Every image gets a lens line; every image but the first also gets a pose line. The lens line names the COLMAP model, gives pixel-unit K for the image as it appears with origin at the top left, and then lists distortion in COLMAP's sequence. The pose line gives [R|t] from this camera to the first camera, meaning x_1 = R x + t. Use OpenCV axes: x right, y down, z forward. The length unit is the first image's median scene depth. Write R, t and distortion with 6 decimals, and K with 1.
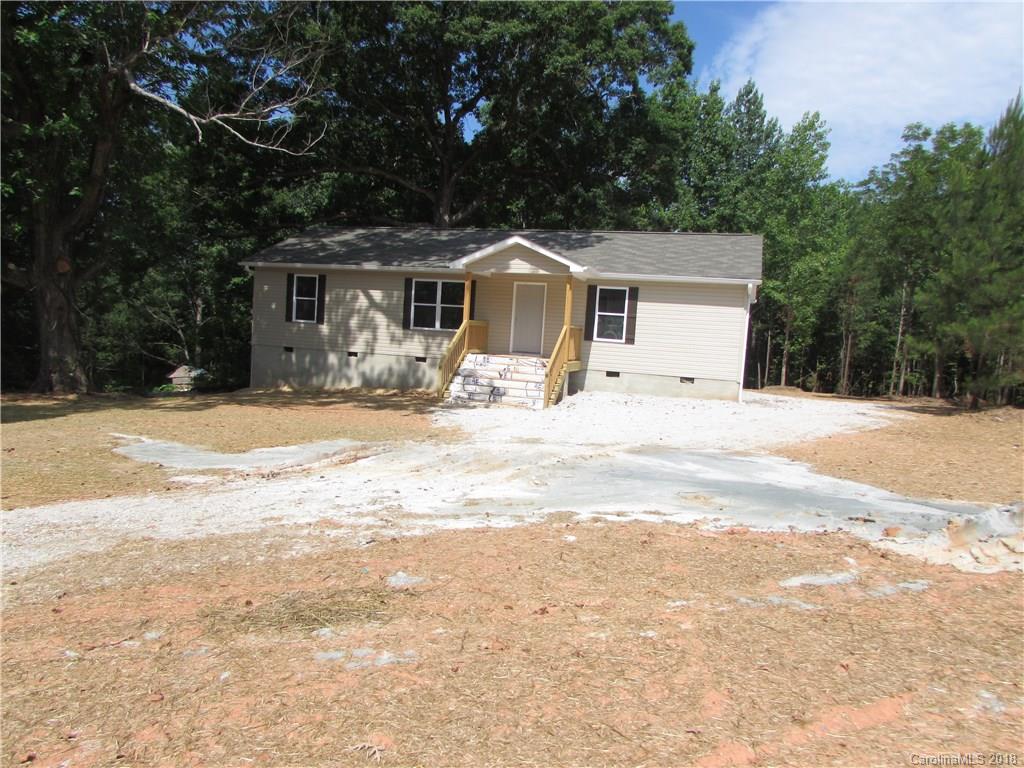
lens RADIAL K [[712.1, 0, 512.0], [0, 712.1, 384.0], [0, 0, 1]] dist [-0.045196, -0.001462]
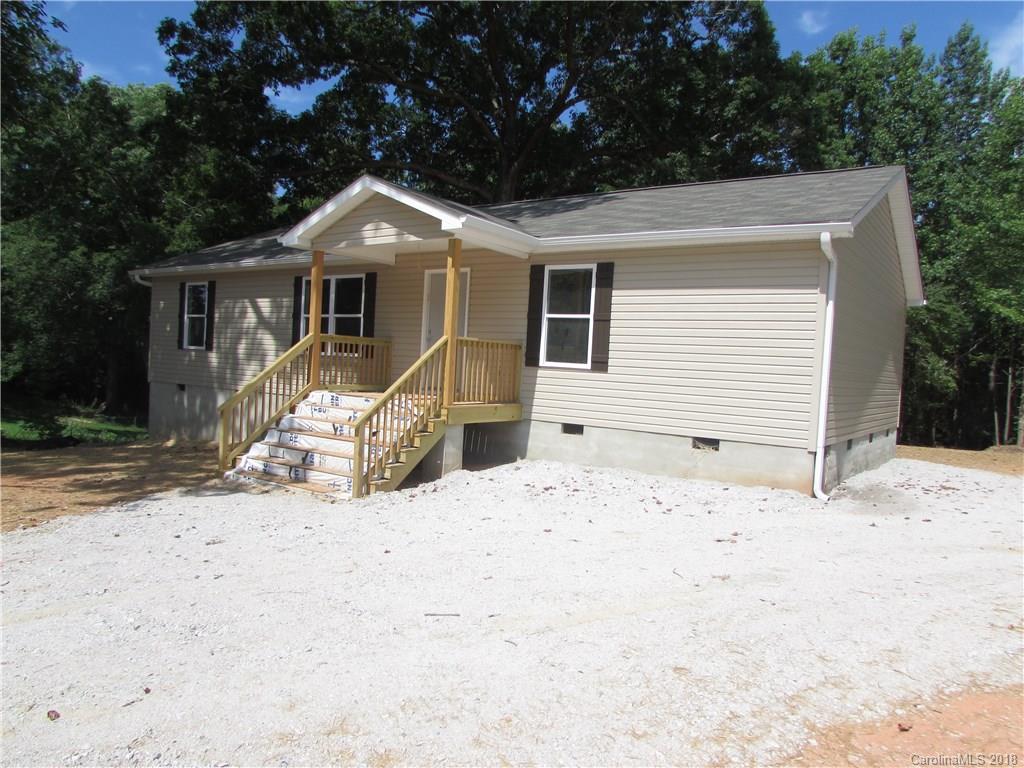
lens RADIAL K [[739.4, 0, 512.0], [0, 739.4, 384.0], [0, 0, 1]] dist [-0.042380, 0.007336]
pose [[0.959132, -0.005687, -0.282901, 0.251659], [-0.013879, 0.997649, -0.067109, -0.009857], [0.282618, 0.068292, 0.956799, 0.456241]]
